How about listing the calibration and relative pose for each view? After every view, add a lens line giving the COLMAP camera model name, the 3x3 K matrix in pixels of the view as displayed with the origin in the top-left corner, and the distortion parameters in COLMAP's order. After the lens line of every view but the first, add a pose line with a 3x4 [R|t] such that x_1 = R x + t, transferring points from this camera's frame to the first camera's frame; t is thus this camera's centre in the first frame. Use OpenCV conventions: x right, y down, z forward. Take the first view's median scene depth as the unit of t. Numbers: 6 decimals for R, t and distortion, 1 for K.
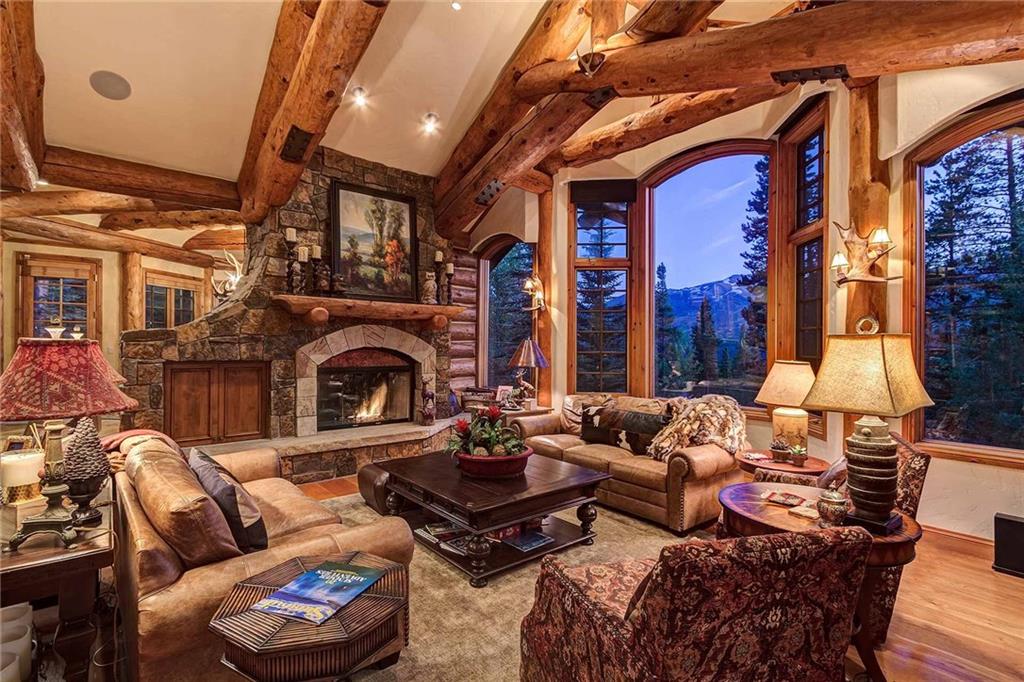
lens RADIAL K [[488.9, 0, 512.0], [0, 488.9, 341.0], [0, 0, 1]] dist [0.003024, -0.000298]
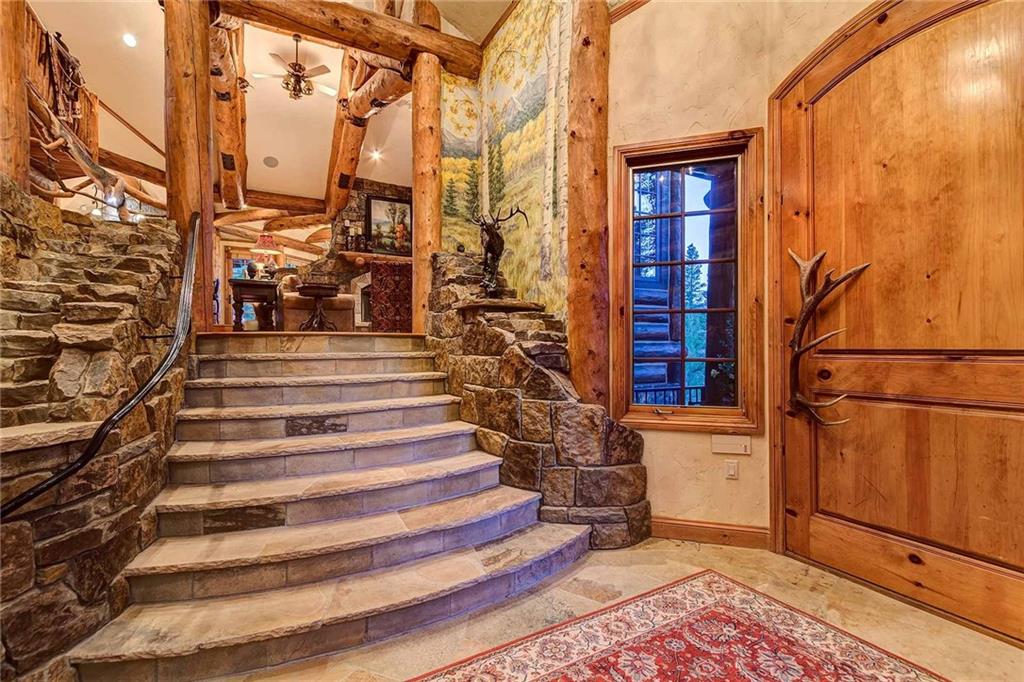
lens RADIAL K [[488.9, 0, 512.0], [0, 488.9, 341.0], [0, 0, 1]] dist [0.003024, -0.000298]
pose [[0.977410, -0.012504, -0.210984, 0.631478], [0.010998, 0.999905, -0.008309, 0.292446], [0.211067, 0.005801, 0.977454, -0.831331]]
